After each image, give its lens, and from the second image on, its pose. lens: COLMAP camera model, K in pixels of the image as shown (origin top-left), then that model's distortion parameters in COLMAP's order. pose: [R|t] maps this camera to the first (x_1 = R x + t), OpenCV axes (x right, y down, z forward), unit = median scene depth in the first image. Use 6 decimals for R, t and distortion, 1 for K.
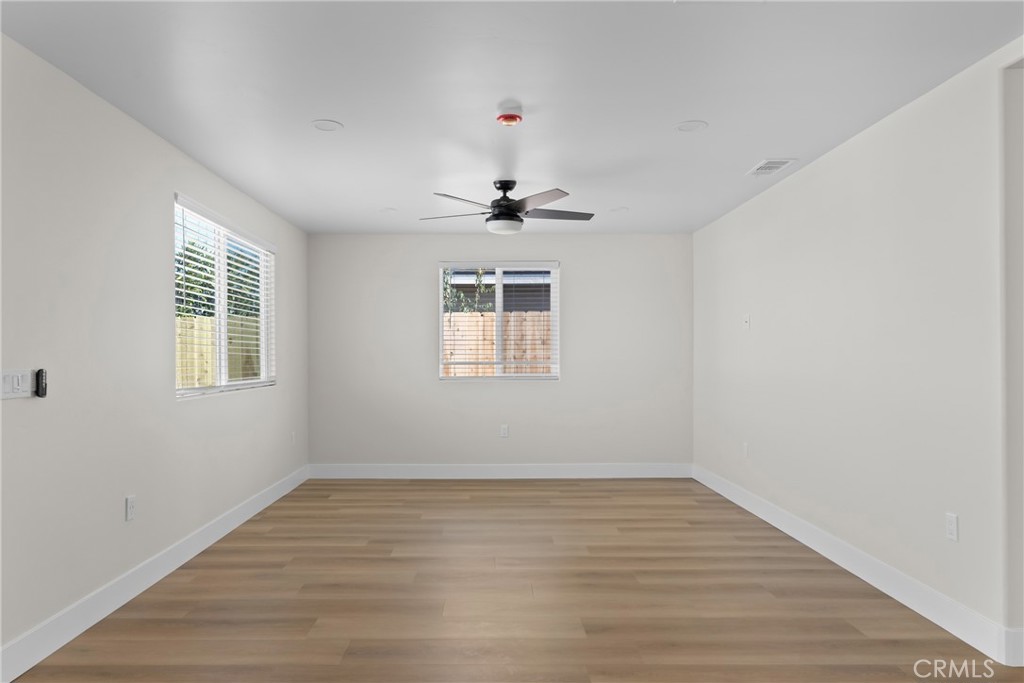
lens RADIAL K [[648.9, 0, 502.3], [0, 648.9, 353.9], [0, 0, 1]] dist [0.000290, -0.001013]
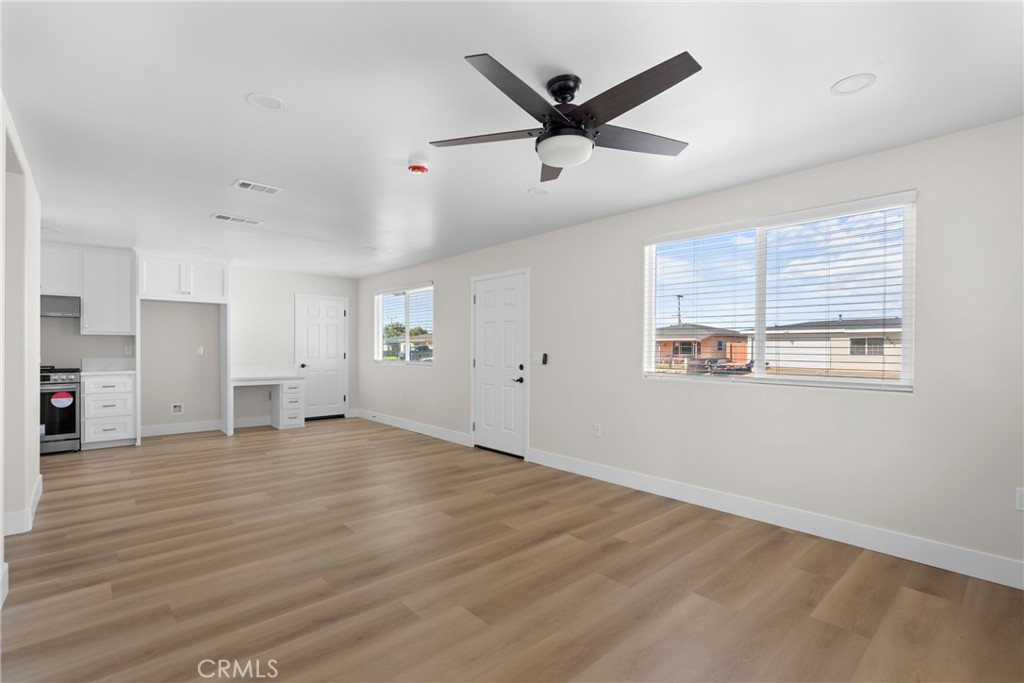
lens RADIAL K [[470.4, 0, 516.3], [0, 470.4, 351.6], [0, 0, 1]] dist [-0.003578, 0.000112]
pose [[-0.748025, 0.002996, -0.663664, 0.363870], [-0.002705, 0.999968, 0.007562, 0.001090], [0.663665, 0.007452, -0.747993, 1.354843]]
